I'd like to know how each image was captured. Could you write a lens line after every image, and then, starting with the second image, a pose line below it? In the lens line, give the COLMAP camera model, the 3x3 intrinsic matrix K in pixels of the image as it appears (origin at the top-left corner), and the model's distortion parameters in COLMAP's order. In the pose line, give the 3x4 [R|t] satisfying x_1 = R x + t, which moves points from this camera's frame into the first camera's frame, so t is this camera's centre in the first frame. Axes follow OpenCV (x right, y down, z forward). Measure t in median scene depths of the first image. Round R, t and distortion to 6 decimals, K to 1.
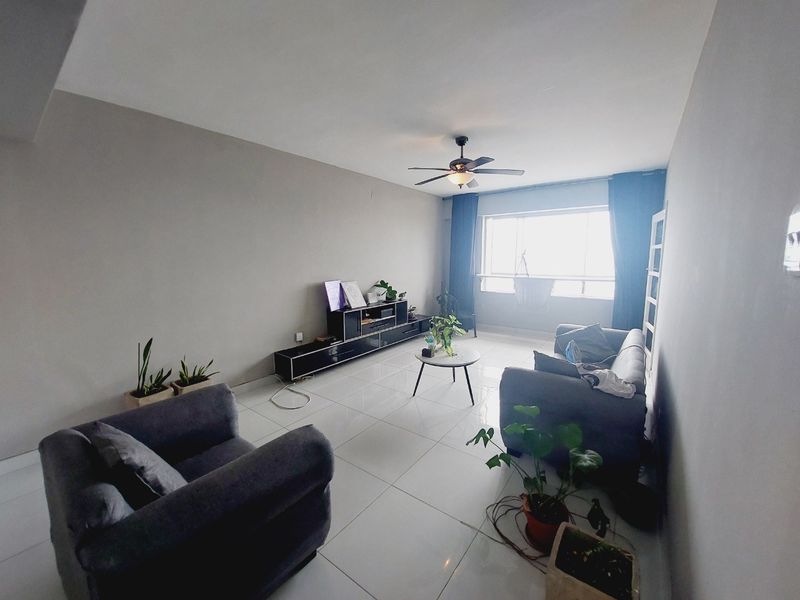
lens RADIAL K [[316.3, 0, 400.0], [0, 316.3, 300.0], [0, 0, 1]] dist [-0.013781, 0.000470]
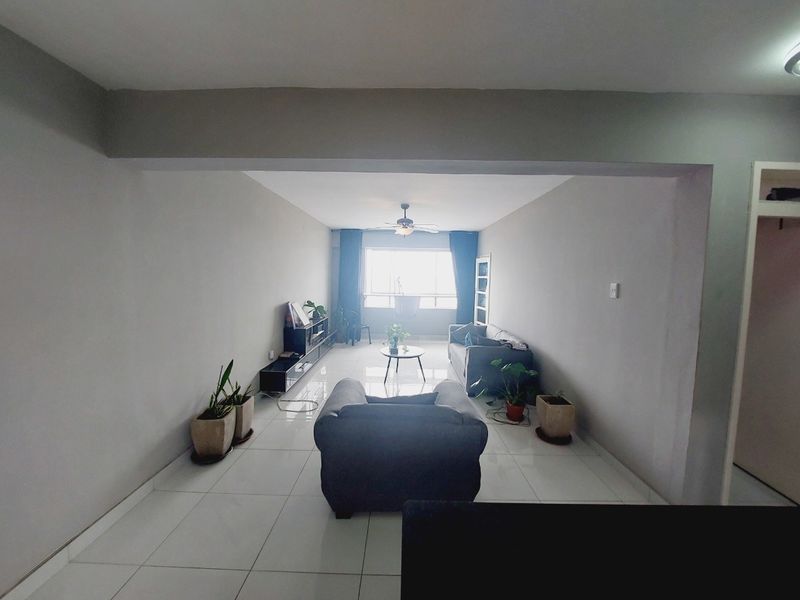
lens RADIAL K [[316.3, 0, 400.0], [0, 316.3, 300.0], [0, 0, 1]] dist [-0.013781, 0.000470]
pose [[0.813013, -0.025592, 0.581683, -0.453668], [0.055193, 0.997922, -0.033237, -0.008890], [-0.579624, 0.059127, 0.812736, -0.117249]]
